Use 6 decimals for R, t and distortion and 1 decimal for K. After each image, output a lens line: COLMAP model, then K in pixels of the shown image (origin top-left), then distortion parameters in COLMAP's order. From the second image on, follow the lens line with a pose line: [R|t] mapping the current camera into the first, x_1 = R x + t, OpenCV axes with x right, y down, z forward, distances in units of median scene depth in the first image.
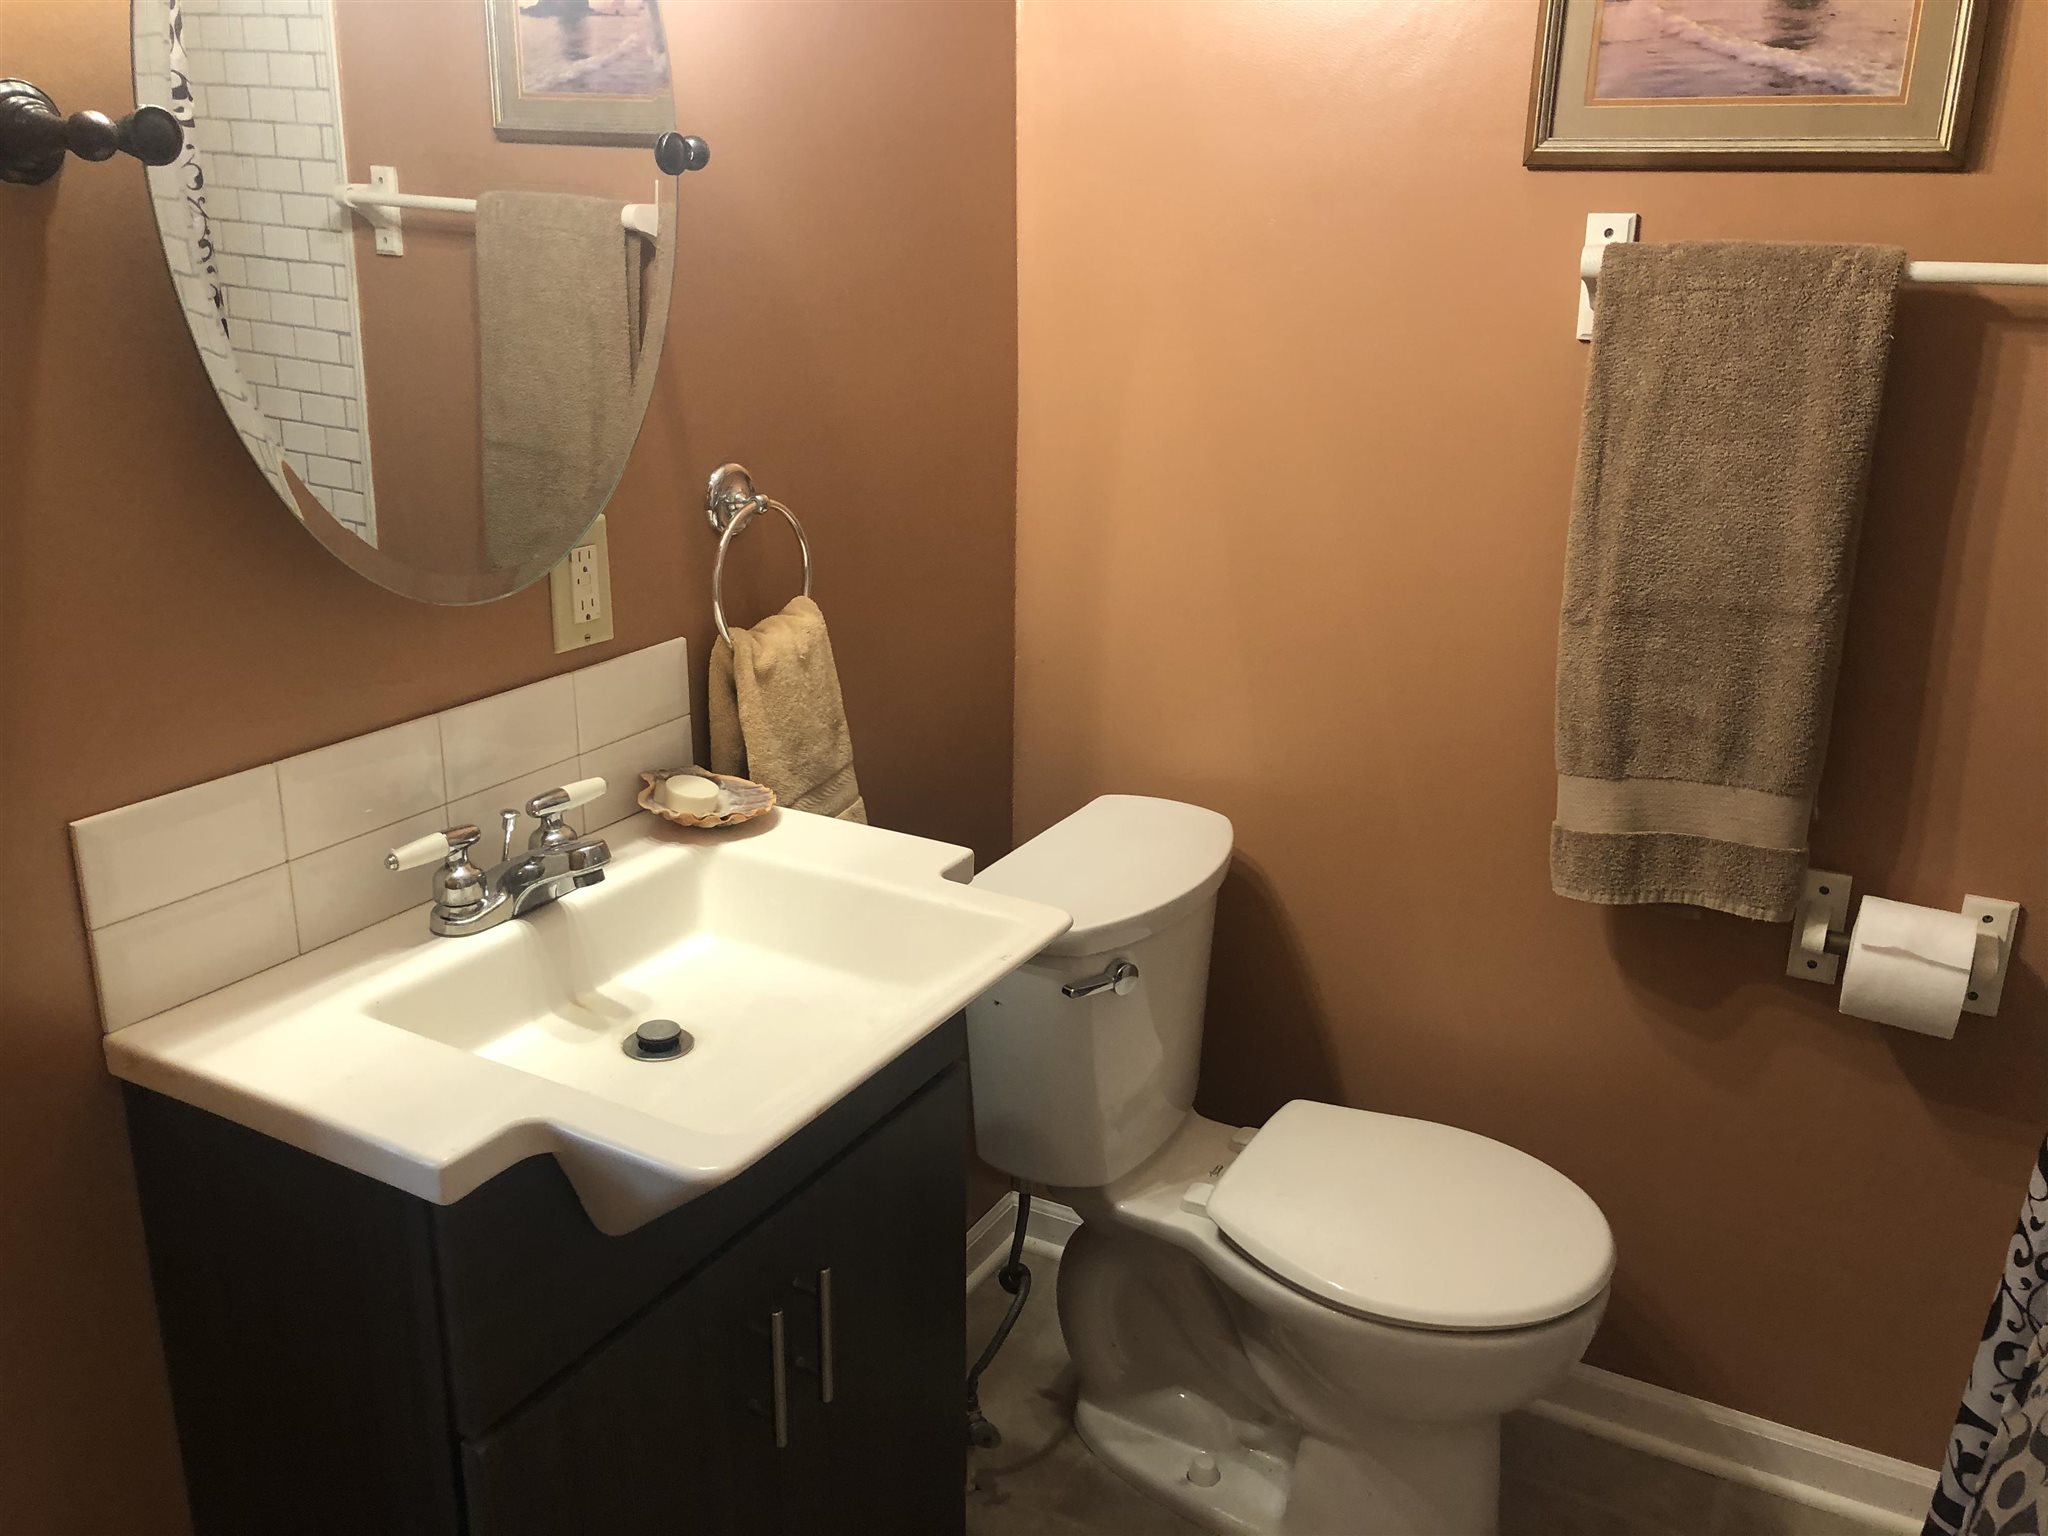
lens RADIAL K [[1706.8, 0, 1022.9], [0, 1706.8, 761.2], [0, 0, 1]] dist [0.010000, -0.002707]
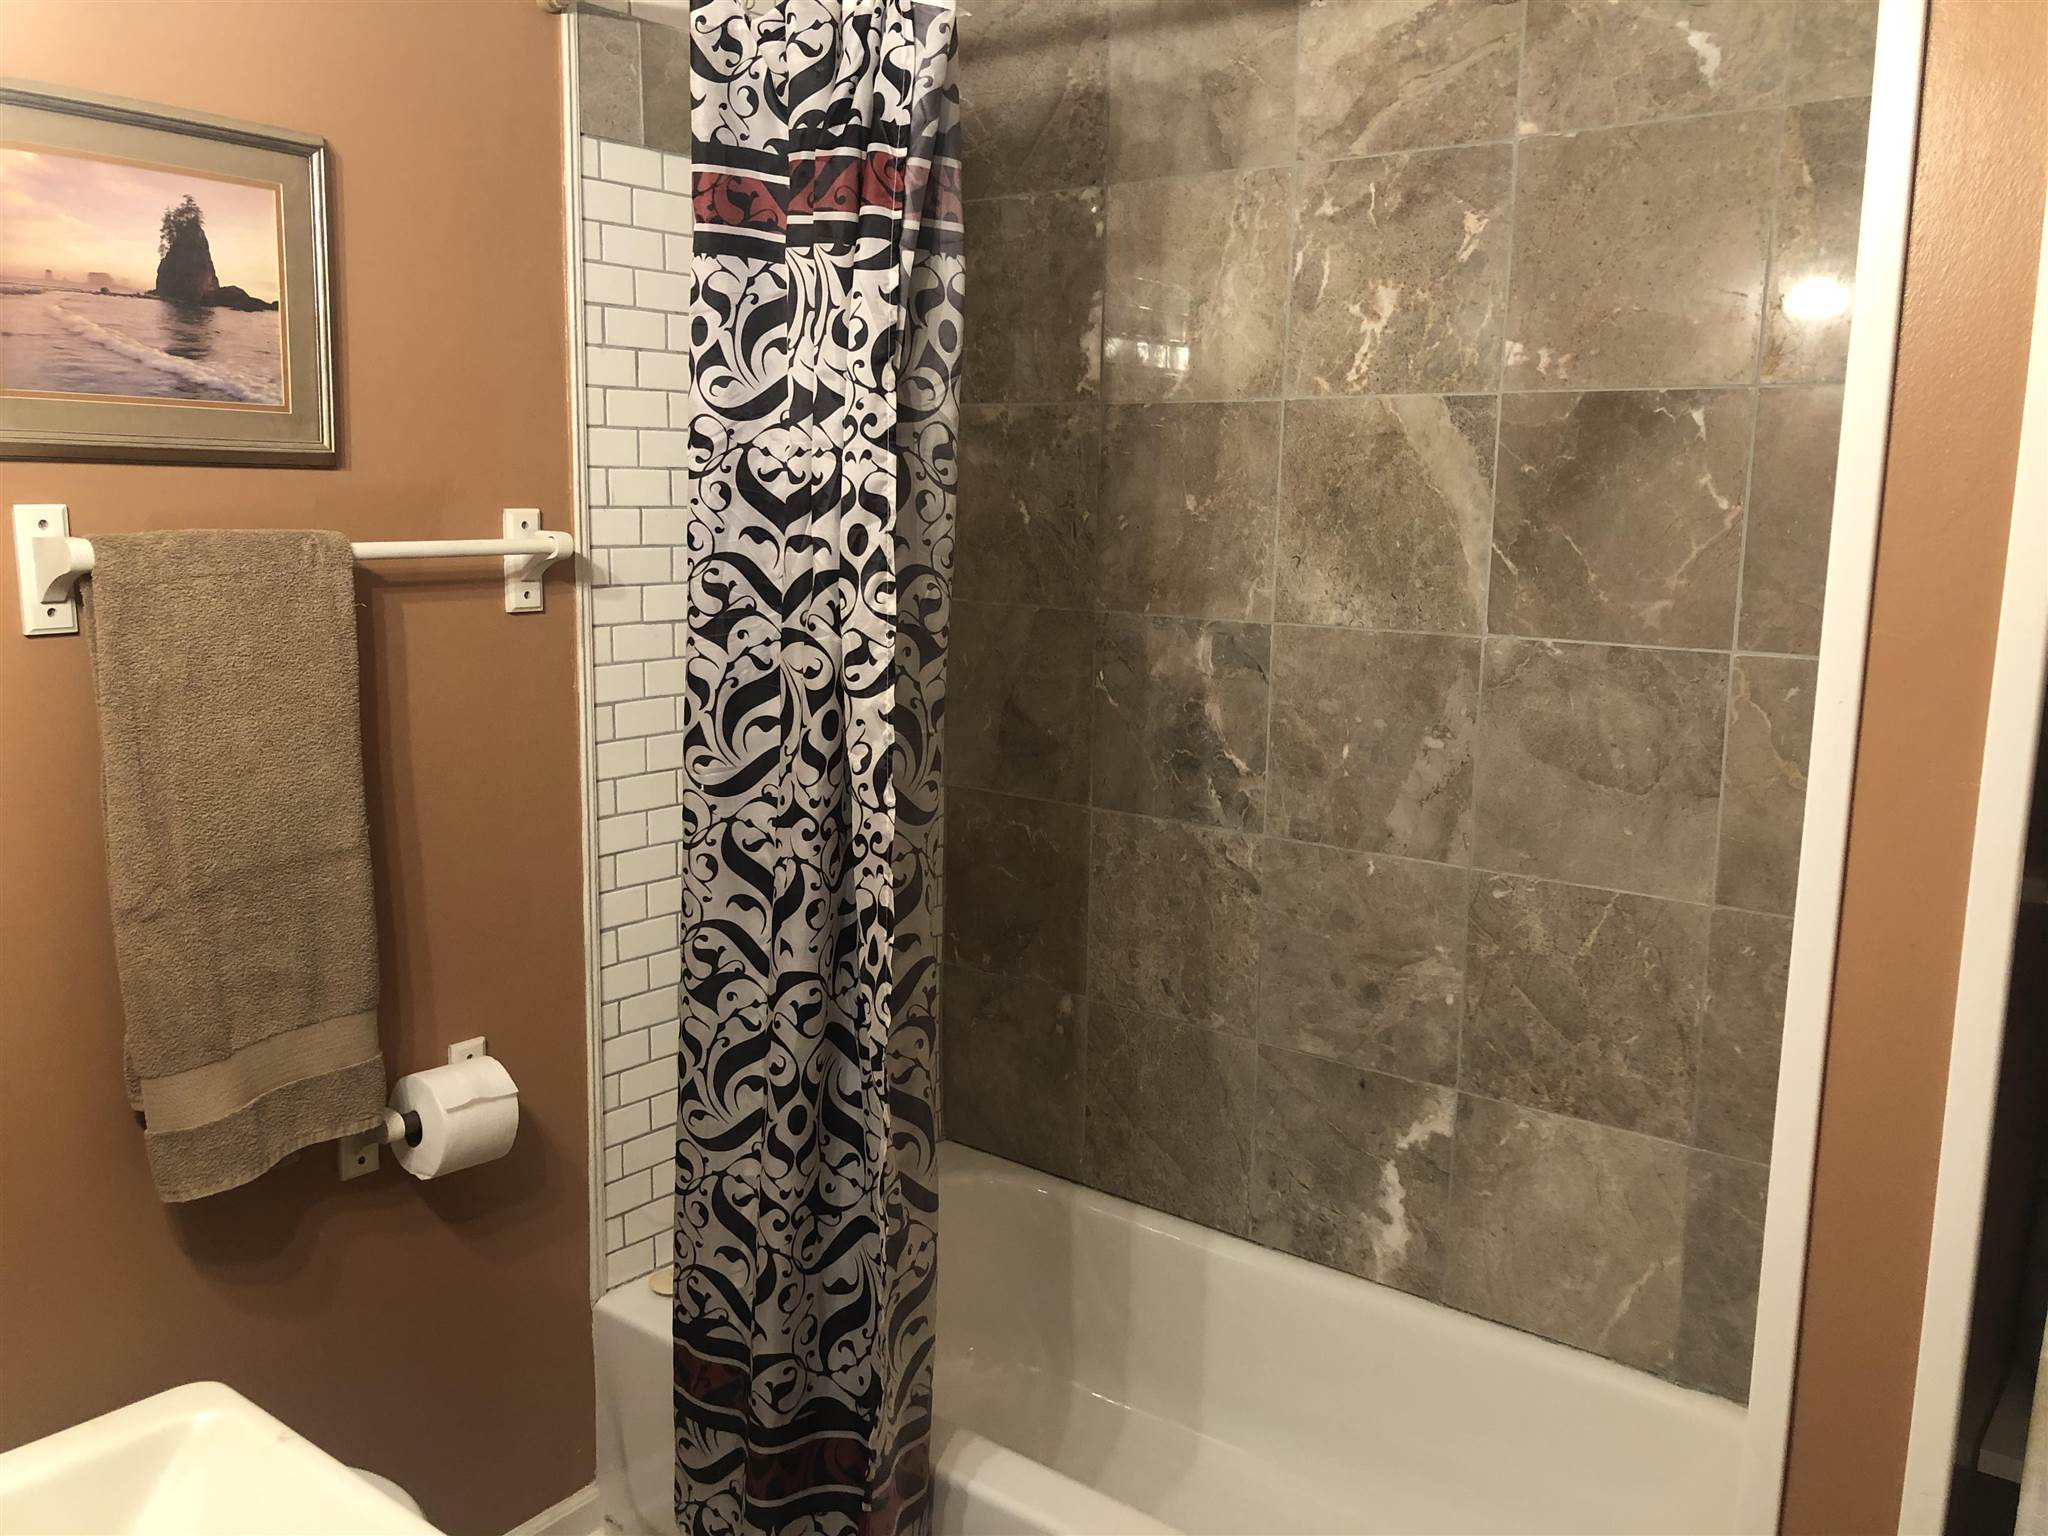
lens RADIAL K [[1706.8, 0, 1023.5], [0, 1706.8, 772.4], [0, 0, 1]] dist [0.010000, -0.002707]
pose [[0.162302, -0.171335, 0.971752, -0.558470], [0.296103, 0.947880, 0.117671, -0.136968], [-0.941266, 0.268640, 0.204576, 0.347672]]
